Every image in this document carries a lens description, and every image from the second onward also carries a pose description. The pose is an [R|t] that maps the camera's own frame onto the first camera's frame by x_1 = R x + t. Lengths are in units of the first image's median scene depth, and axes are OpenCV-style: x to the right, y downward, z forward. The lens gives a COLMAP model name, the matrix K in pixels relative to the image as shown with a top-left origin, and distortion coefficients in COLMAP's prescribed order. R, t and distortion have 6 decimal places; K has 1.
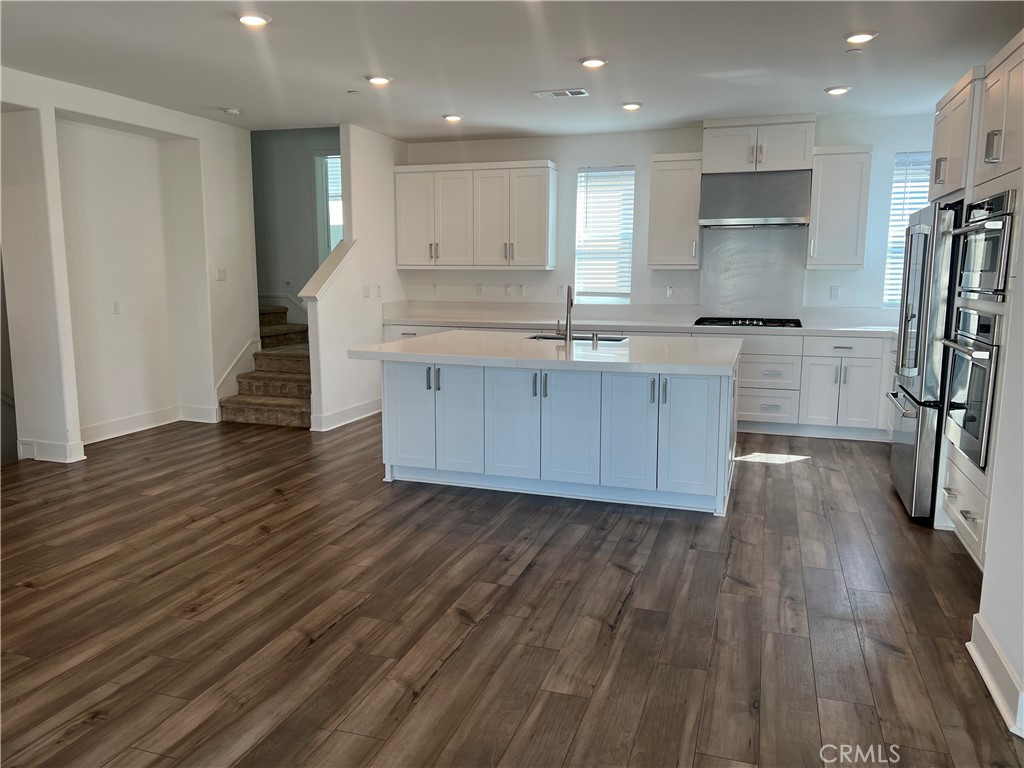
lens RADIAL K [[767.8, 0, 503.8], [0, 767.8, 387.8], [0, 0, 1]] dist [0.058205, -0.063320]
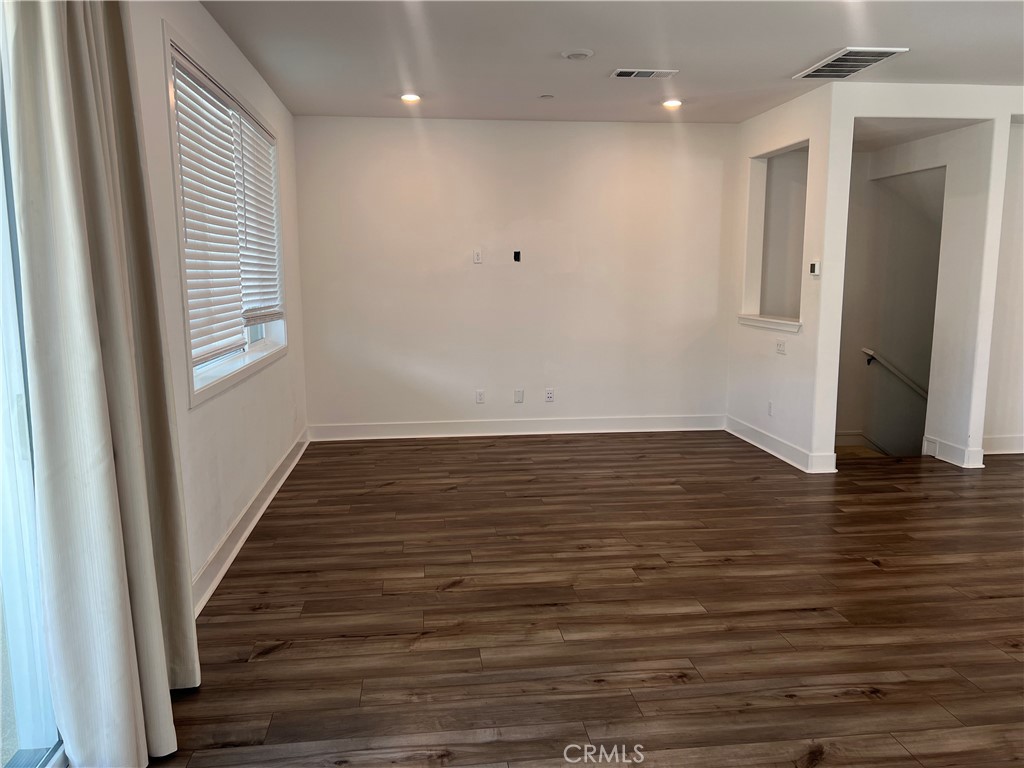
lens RADIAL K [[767.8, 0, 511.4], [0, 767.8, 389.6], [0, 0, 1]] dist [0.058205, -0.063320]
pose [[0.435207, 0.129874, -0.890914, 0.107806], [-0.132935, 0.987965, 0.079083, -0.007844], [0.890462, 0.084016, 0.447234, 0.021027]]
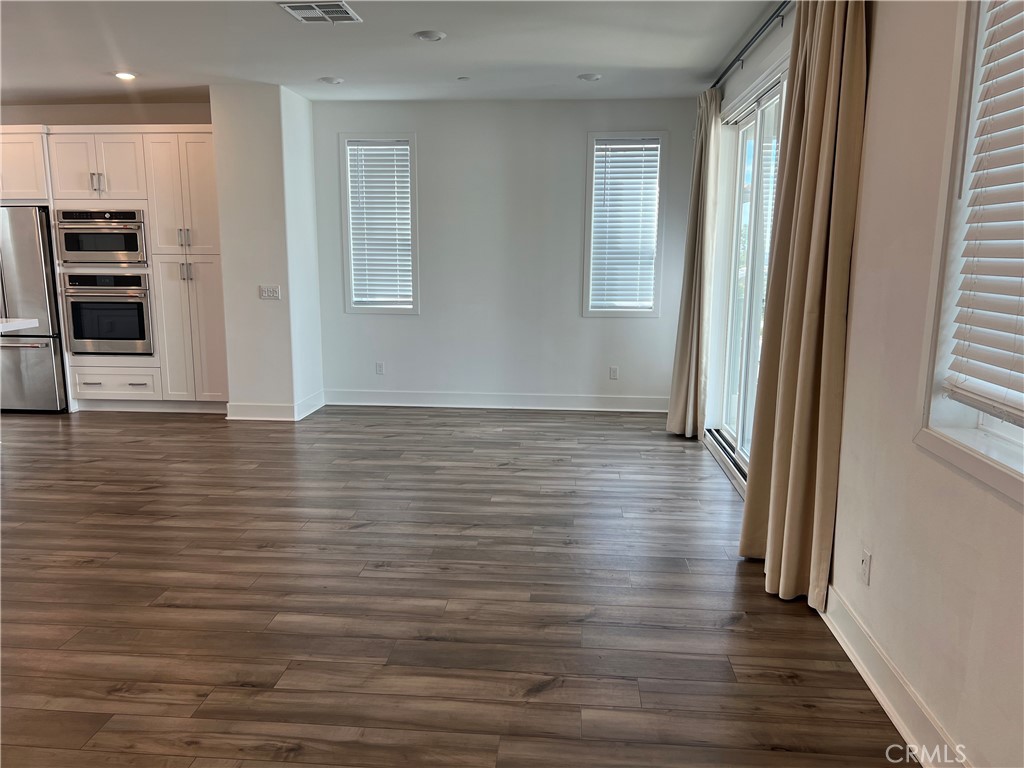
lens RADIAL K [[767.8, 0, 506.9], [0, 767.8, 387.3], [0, 0, 1]] dist [0.058205, -0.063320]
pose [[-0.241924, -0.171542, 0.955011, -1.351432], [0.141621, 0.967465, 0.209654, -0.088764], [-0.959904, 0.185970, -0.209759, 0.529487]]
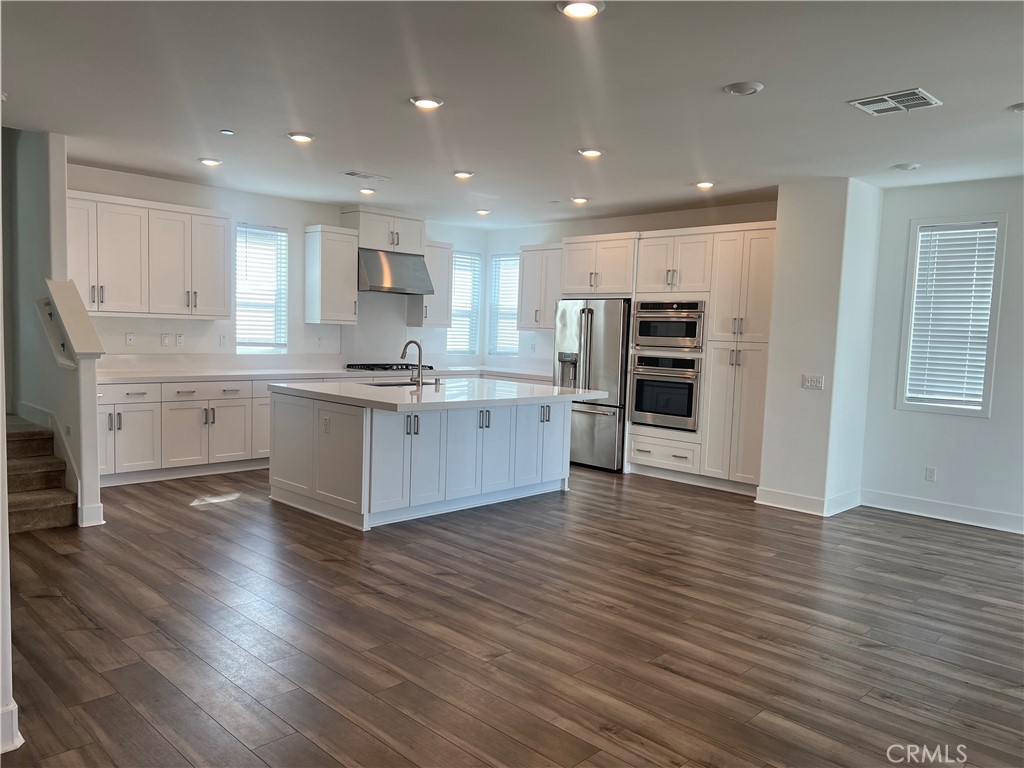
lens RADIAL K [[767.8, 0, 510.4], [0, 767.8, 386.8], [0, 0, 1]] dist [0.058205, -0.063320]
pose [[0.432635, -0.057858, 0.899711, -1.364246], [0.103723, 0.994507, 0.014077, -0.089635], [-0.895583, 0.087231, 0.436259, 0.490132]]
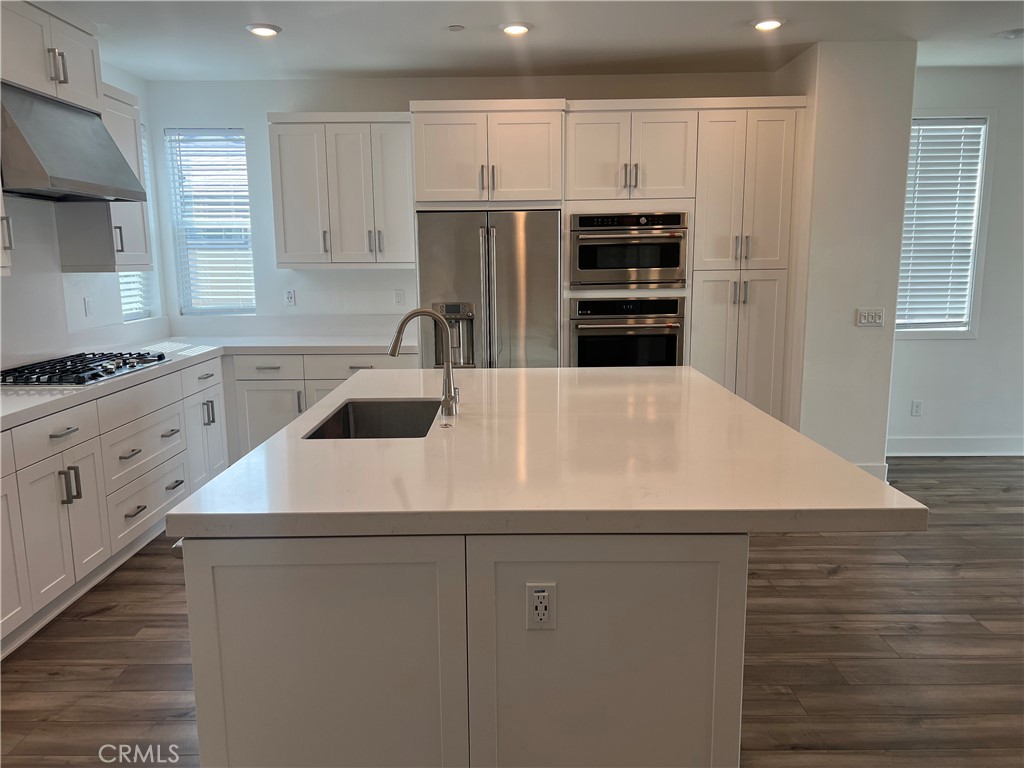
lens RADIAL K [[767.8, 0, 506.0], [0, 767.8, 390.7], [0, 0, 1]] dist [0.058205, -0.063320]
pose [[-0.323212, -0.165826, 0.931684, -0.590217], [0.150747, 0.962933, 0.223684, -0.272238], [-0.934243, 0.212746, -0.286234, 1.601118]]
